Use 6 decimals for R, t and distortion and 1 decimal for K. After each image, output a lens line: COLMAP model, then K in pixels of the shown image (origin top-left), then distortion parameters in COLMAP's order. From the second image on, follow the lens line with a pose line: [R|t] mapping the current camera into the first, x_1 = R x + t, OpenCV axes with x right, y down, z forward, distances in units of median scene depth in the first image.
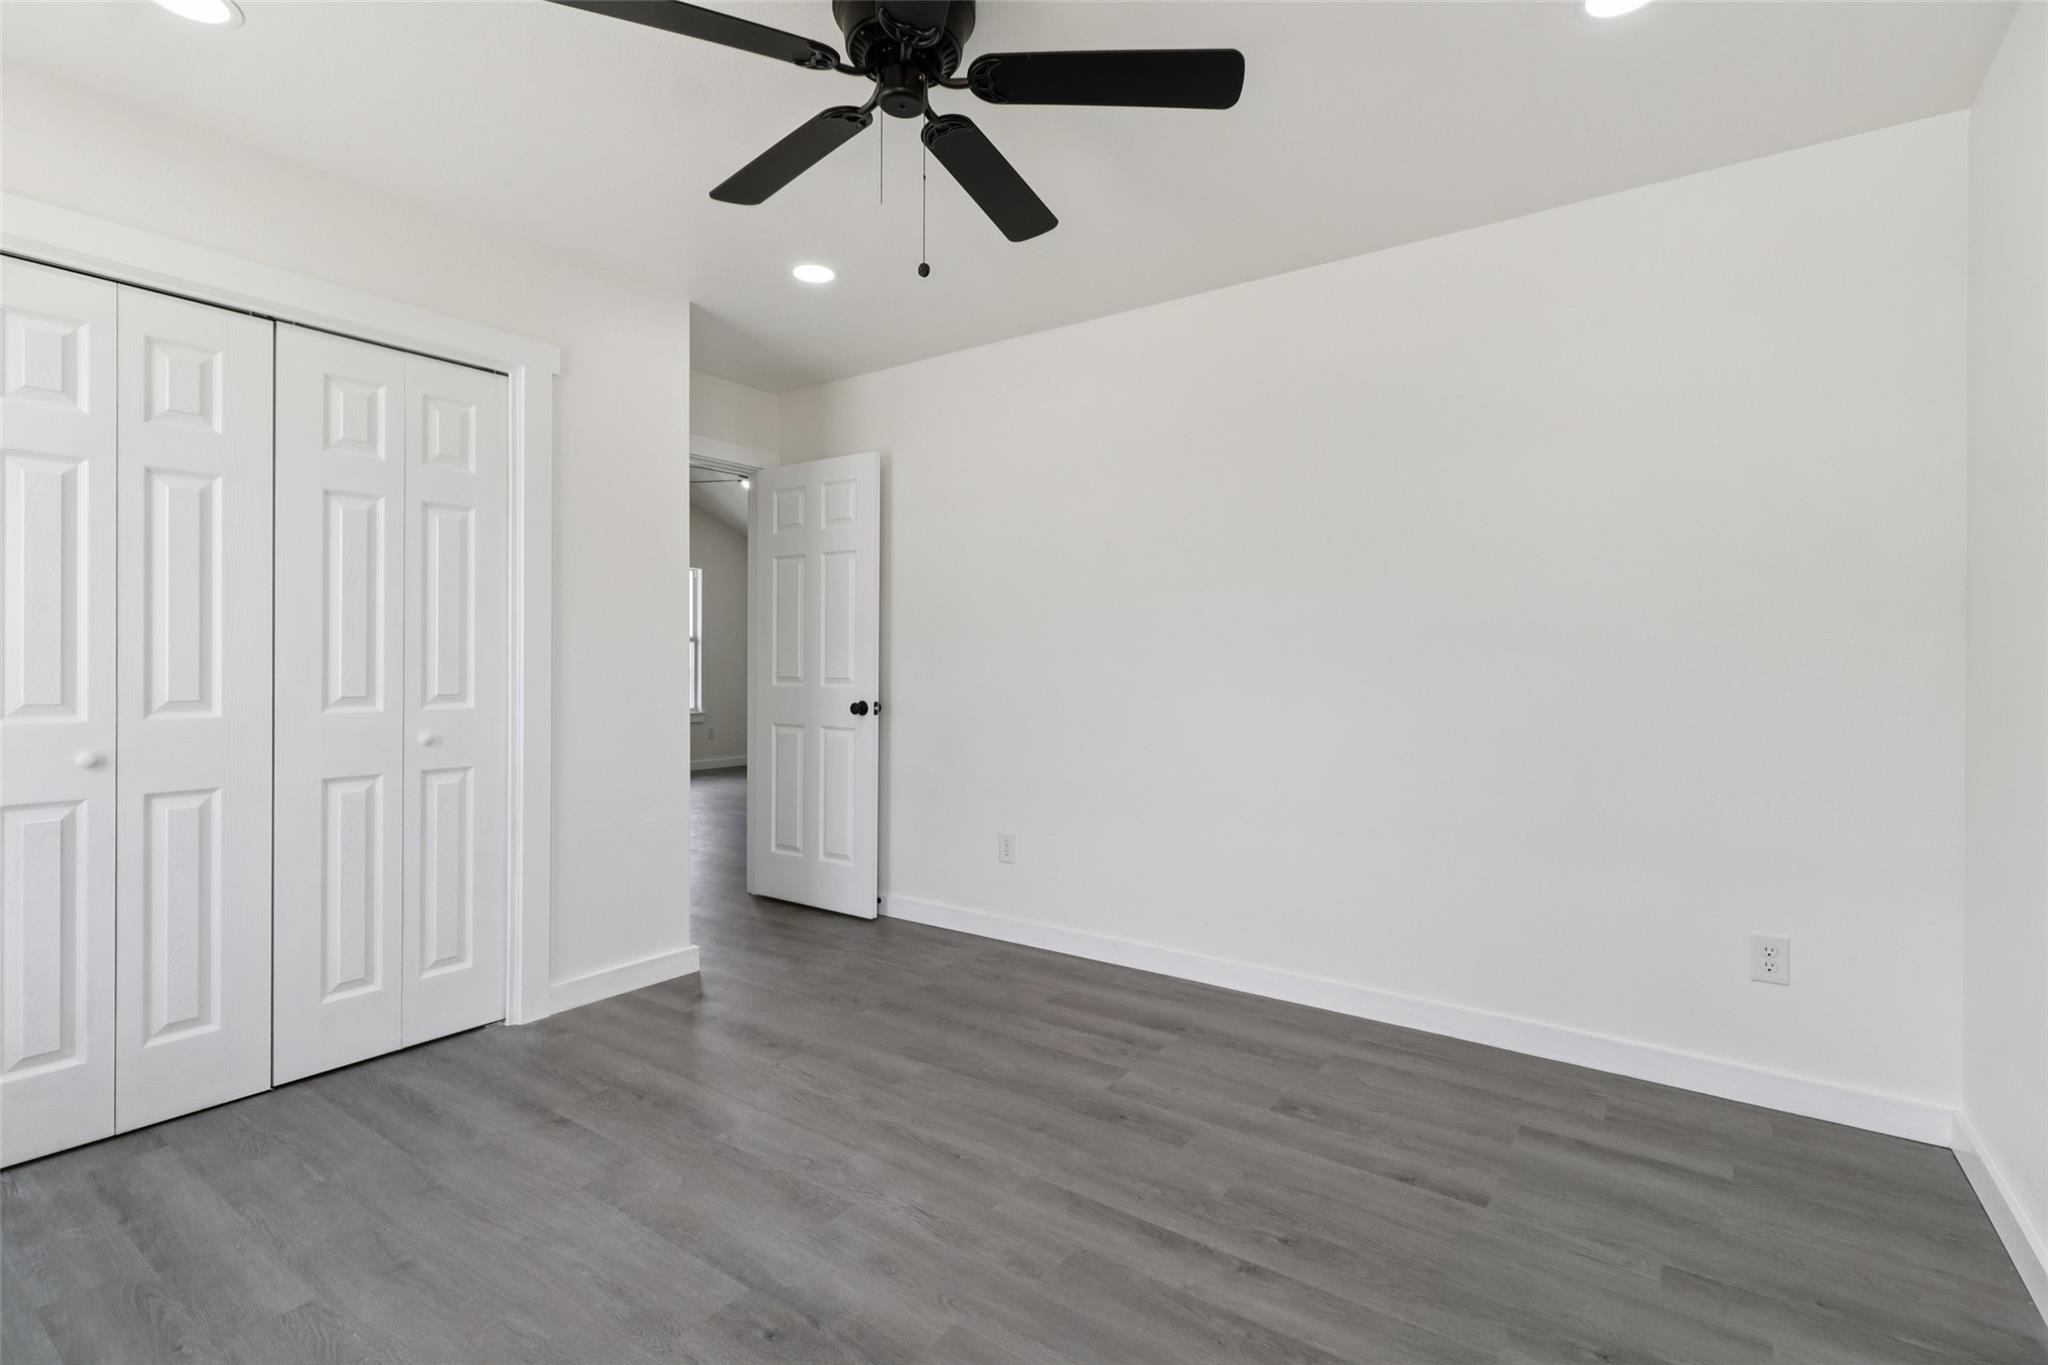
lens RADIAL K [[941.3, 0, 1023.1], [0, 941.3, 666.8], [0, 0, 1]] dist [0.001567, 0.000184]
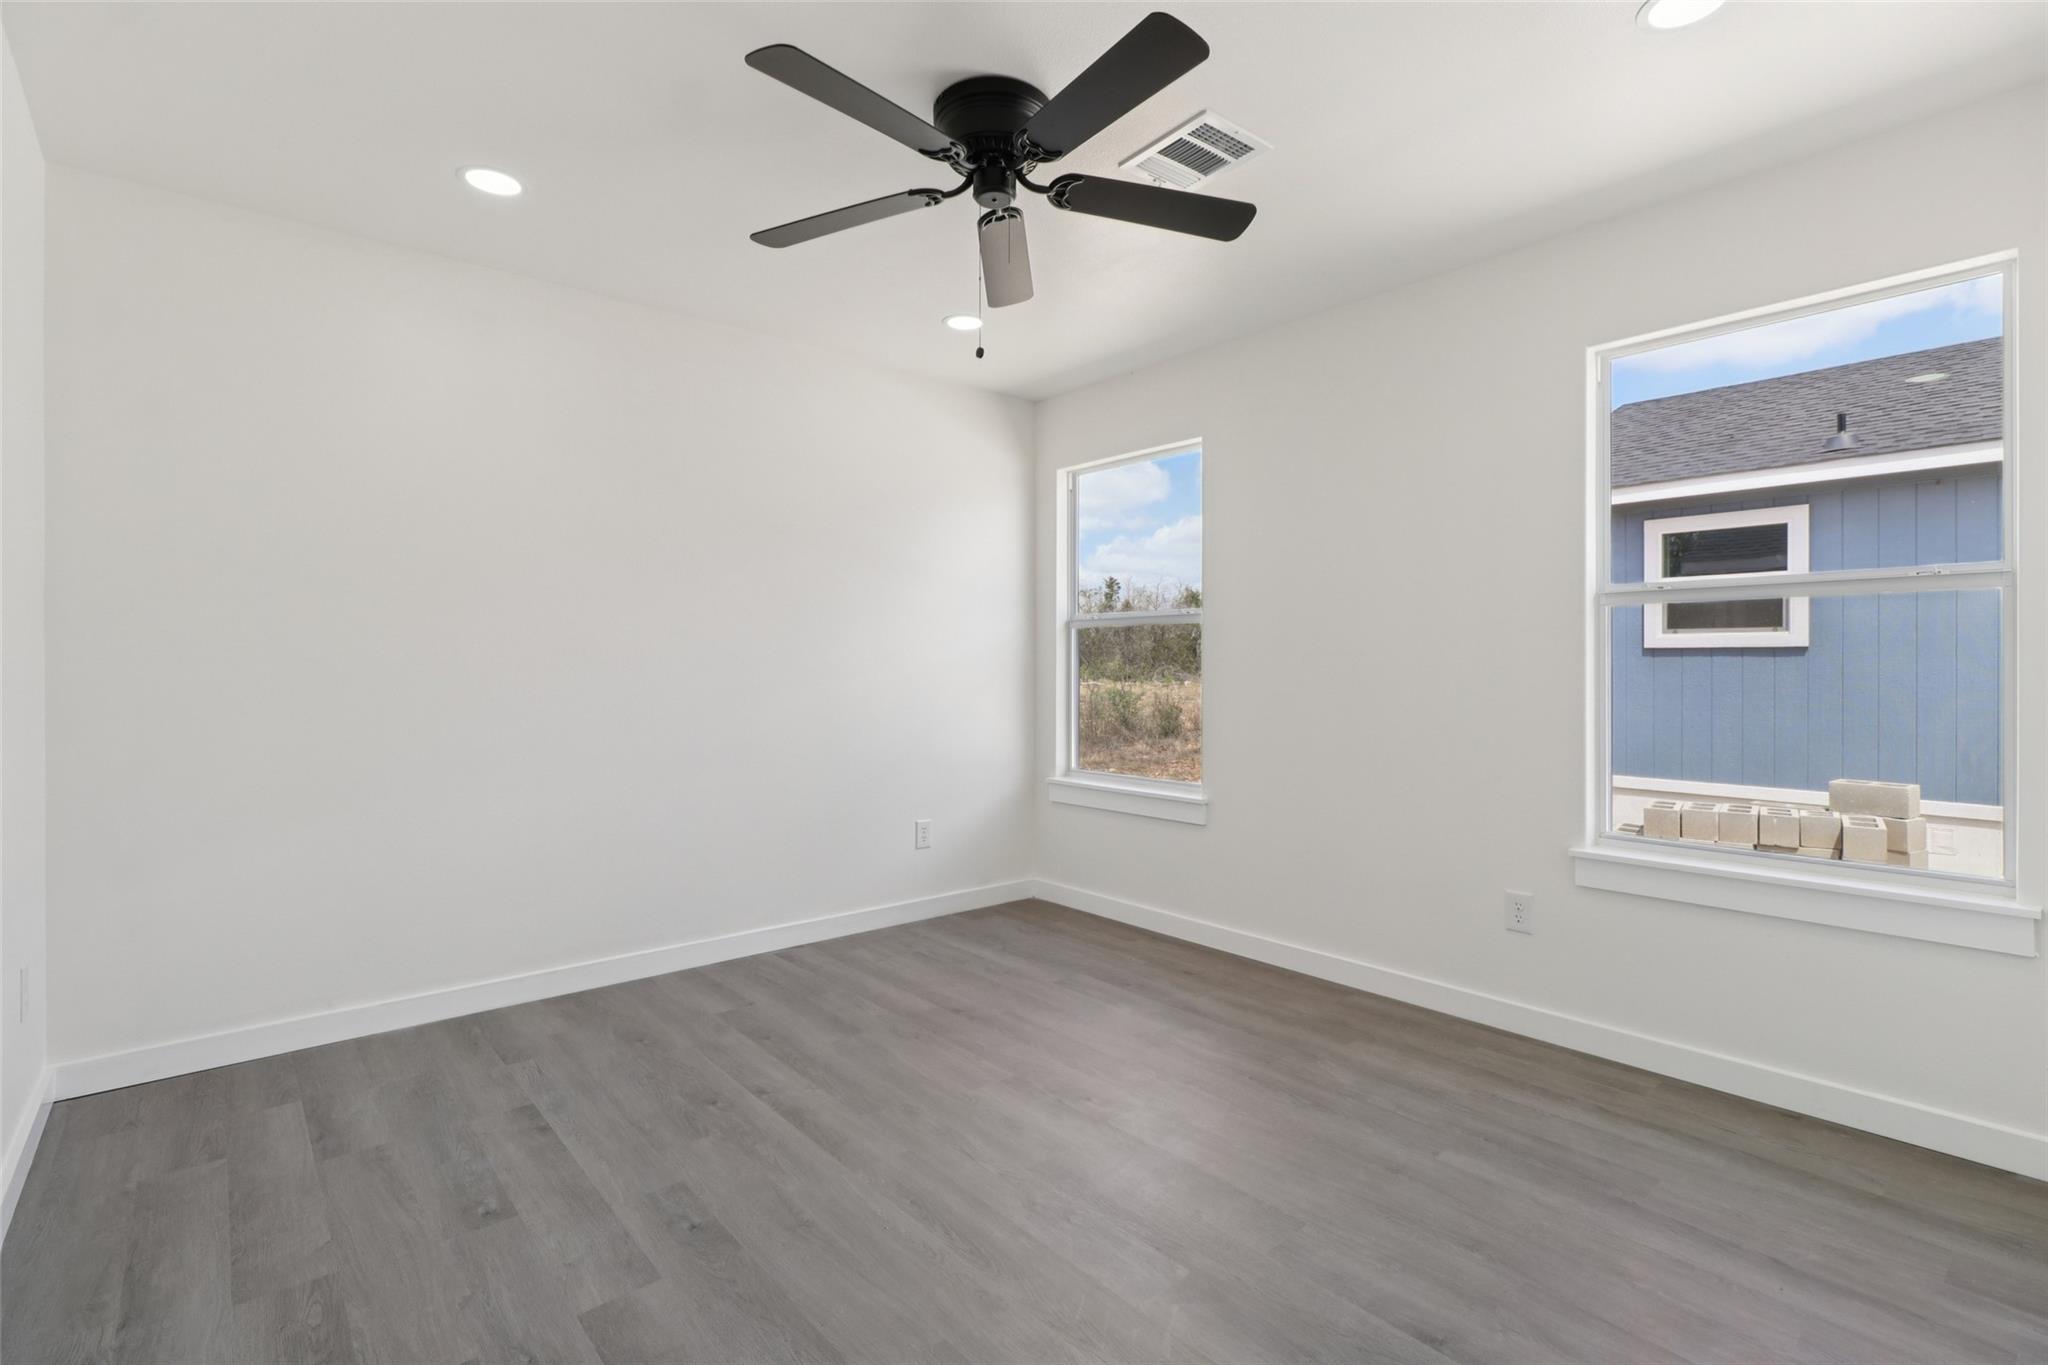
lens RADIAL K [[941.3, 0, 1023.1], [0, 941.3, 666.8], [0, 0, 1]] dist [0.001567, 0.000184]
pose [[-0.972200, -0.006480, 0.234062, -0.390610], [-0.006134, 0.999979, 0.002205, -0.007686], [-0.234071, 0.000708, -0.972219, 1.890797]]
